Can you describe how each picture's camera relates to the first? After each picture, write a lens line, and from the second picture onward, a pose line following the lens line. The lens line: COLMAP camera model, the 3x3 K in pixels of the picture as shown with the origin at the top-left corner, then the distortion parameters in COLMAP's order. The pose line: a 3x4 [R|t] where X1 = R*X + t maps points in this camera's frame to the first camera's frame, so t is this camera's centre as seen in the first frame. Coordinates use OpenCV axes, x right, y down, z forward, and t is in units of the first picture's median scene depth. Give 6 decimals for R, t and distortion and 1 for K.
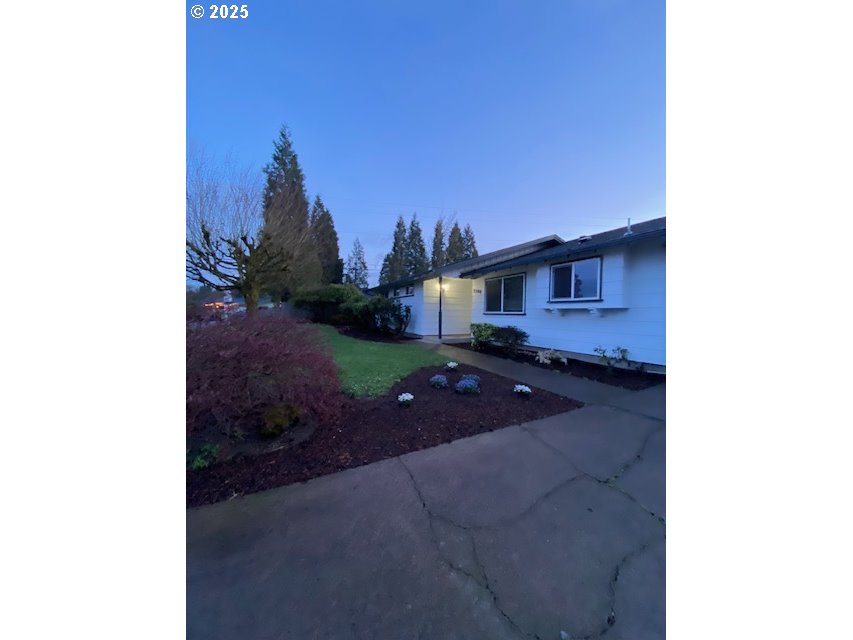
lens RADIAL K [[577.9, 0, 426.5], [0, 577.9, 320.0], [0, 0, 1]] dist [-0.001086, -0.004942]
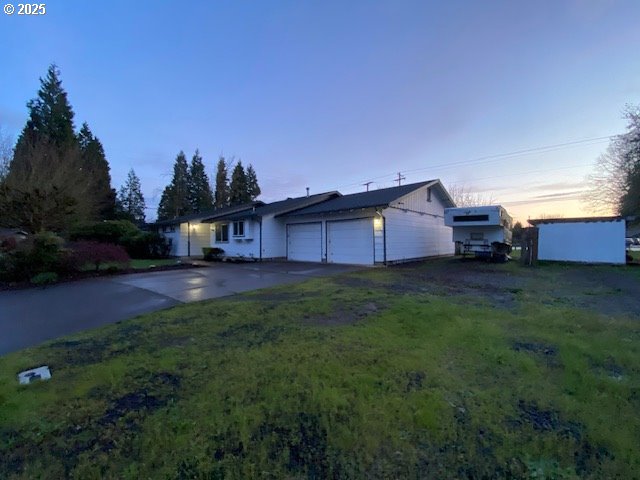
lens RADIAL K [[267.0, 0, 320.0], [0, 267.0, 240.0], [0, 0, 1]] dist [-0.029420, -0.000003]
pose [[0.879420, -0.003752, 0.476031, -0.049755], [0.013311, 0.999772, -0.016711, -0.007289], [-0.475860, 0.021032, 0.879270, 0.438633]]
